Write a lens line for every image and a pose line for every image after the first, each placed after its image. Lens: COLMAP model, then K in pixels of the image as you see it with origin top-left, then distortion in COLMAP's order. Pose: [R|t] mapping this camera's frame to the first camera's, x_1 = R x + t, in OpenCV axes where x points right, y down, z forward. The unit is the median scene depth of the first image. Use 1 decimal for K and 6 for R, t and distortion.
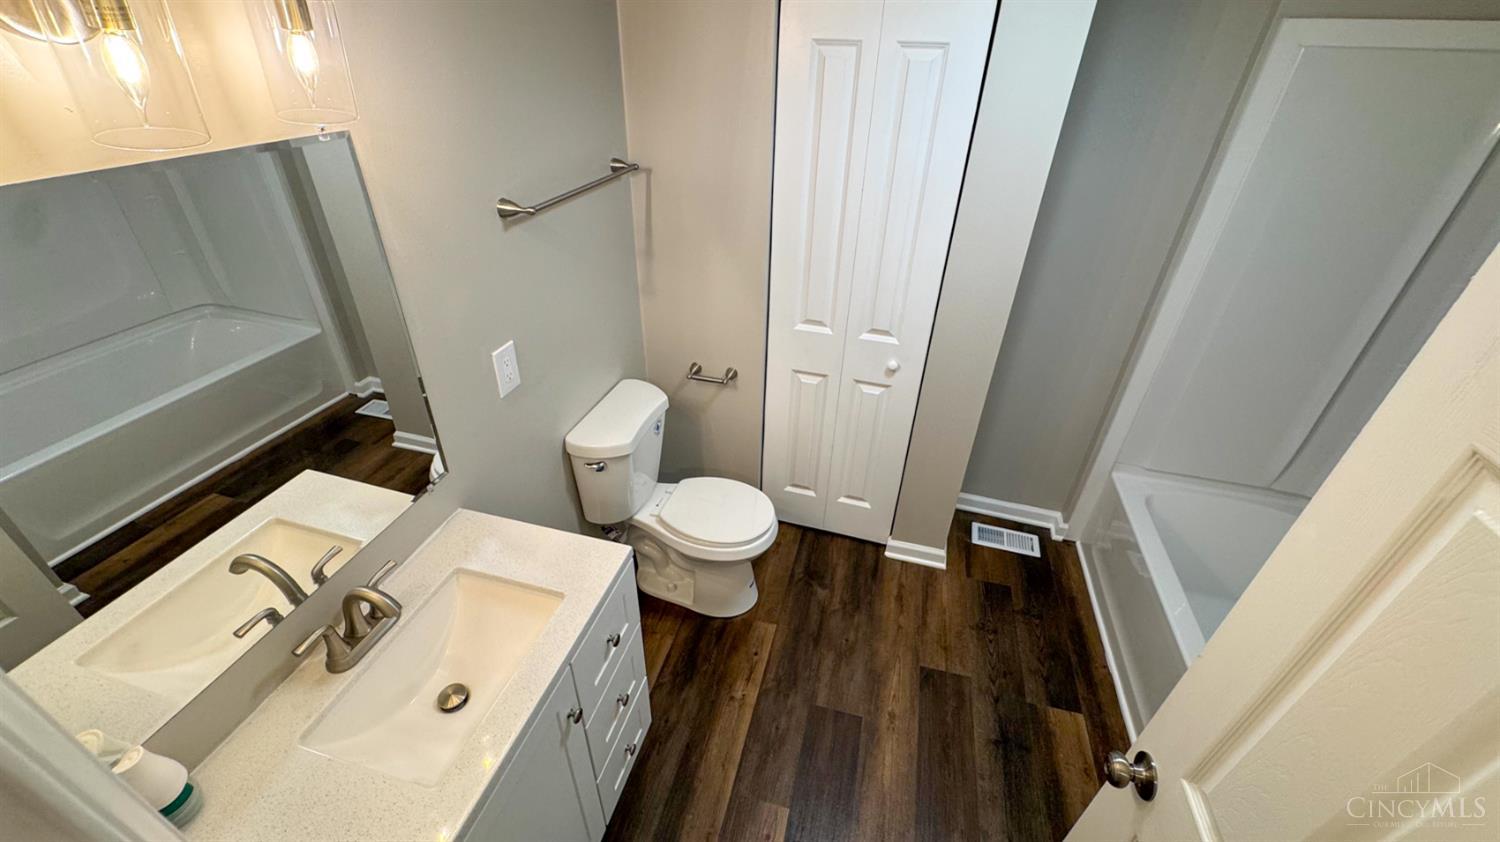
lens RADIAL K [[600.9, 0, 758.2], [0, 600.9, 413.8], [0, 0, 1]] dist [-0.003336, 0.000603]
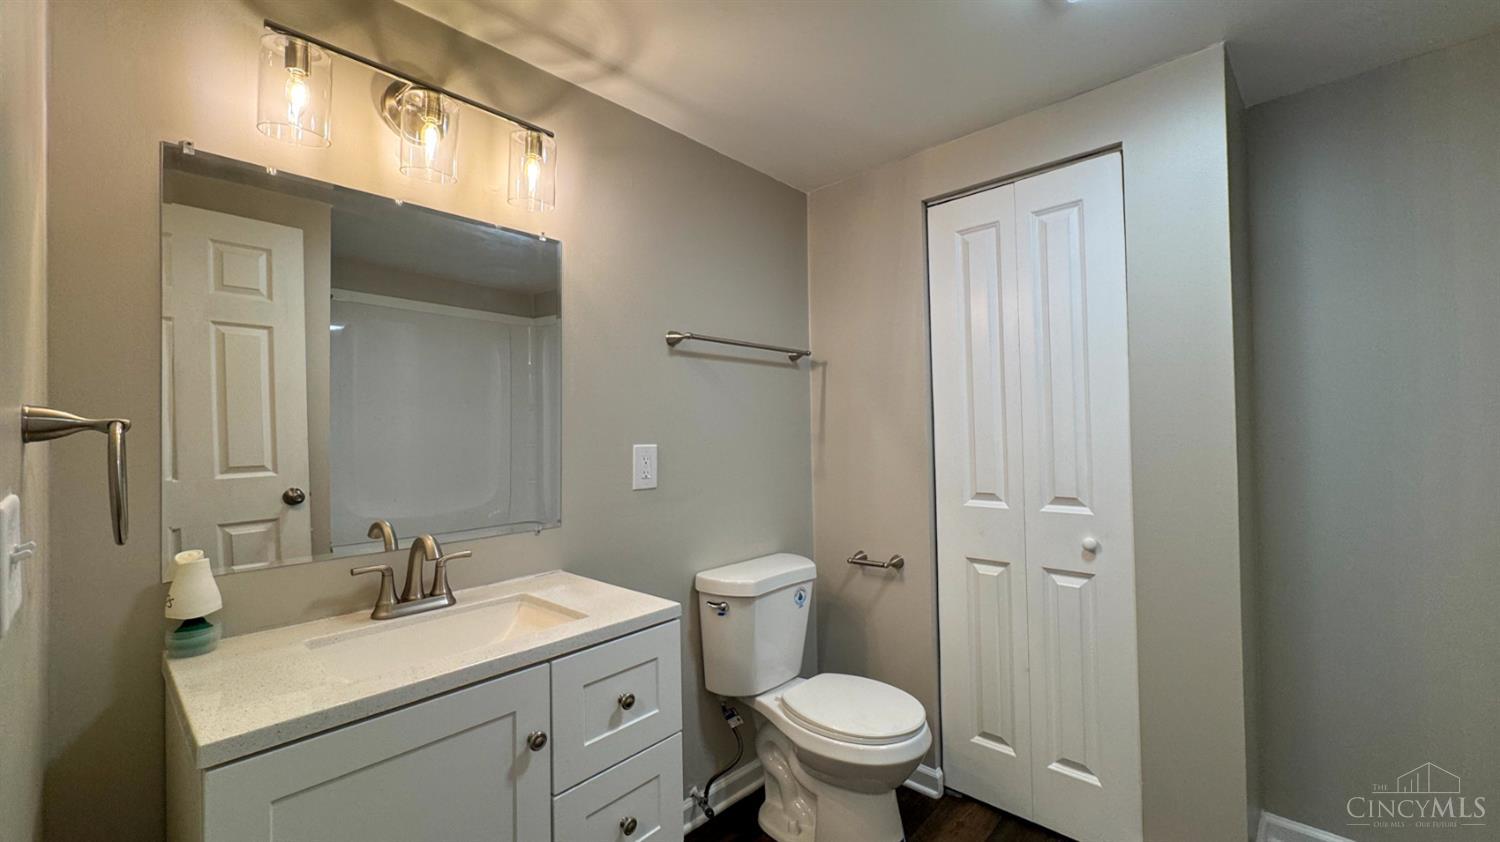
lens RADIAL K [[600.9, 0, 759.1], [0, 600.9, 422.4], [0, 0, 1]] dist [-0.003336, 0.000603]
pose [[0.890479, -0.056899, -0.451452, 0.204657], [-0.204778, 0.835887, -0.509273, 0.279673], [0.406340, 0.545944, 0.732689, 0.161916]]
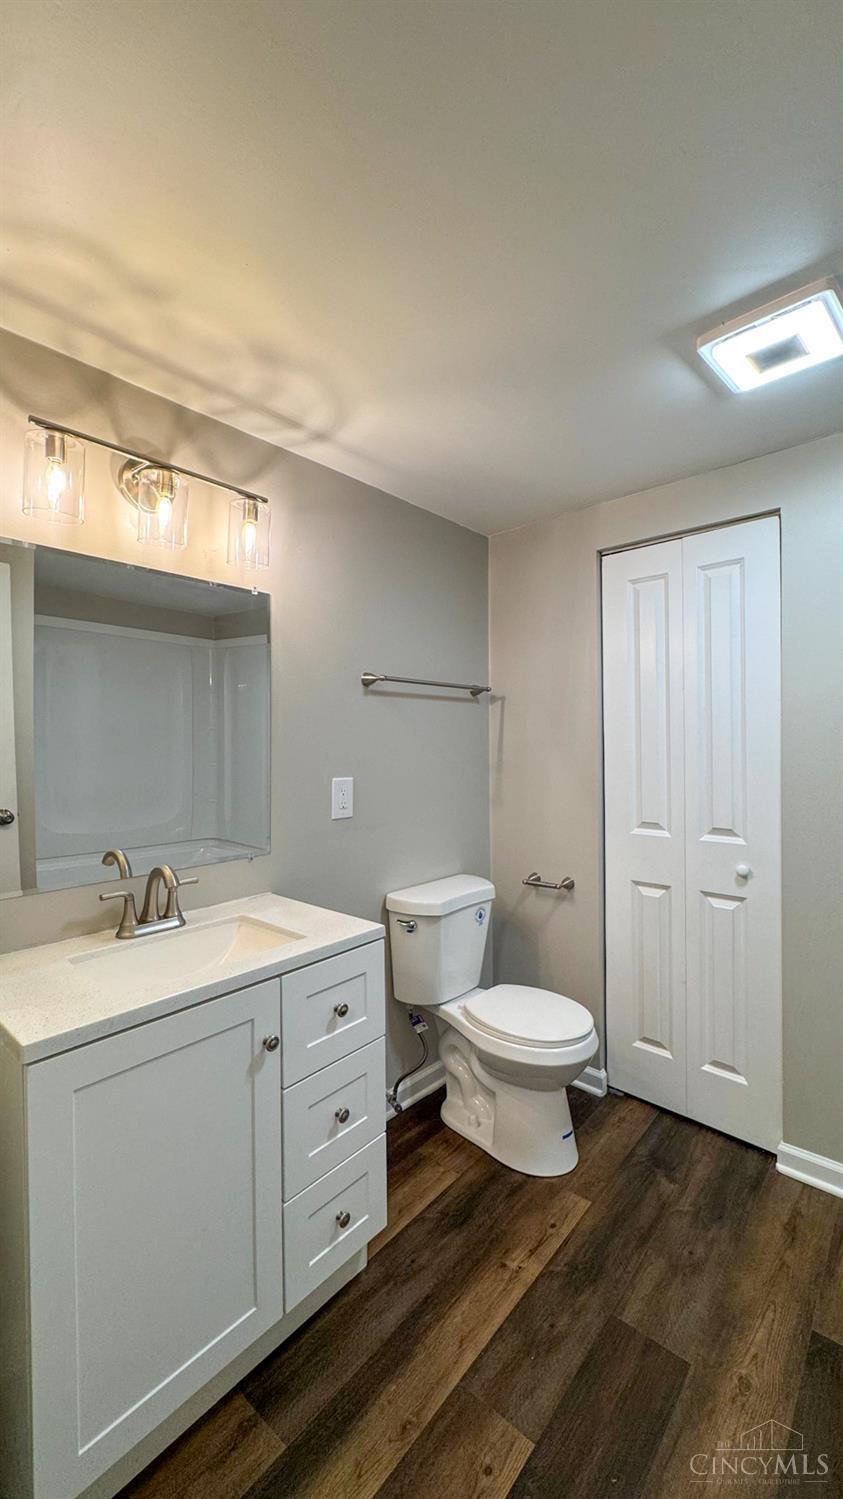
lens RADIAL K [[600.5, 0, 432.4], [0, 600.5, 748.3], [0, 0, 1]] dist [-0.003336, 0.000603]
pose [[0.897826, -0.036013, -0.438876, 0.210485], [-0.205567, 0.847110, -0.490048, 0.294298], [0.389424, 0.530196, 0.753154, 0.069174]]
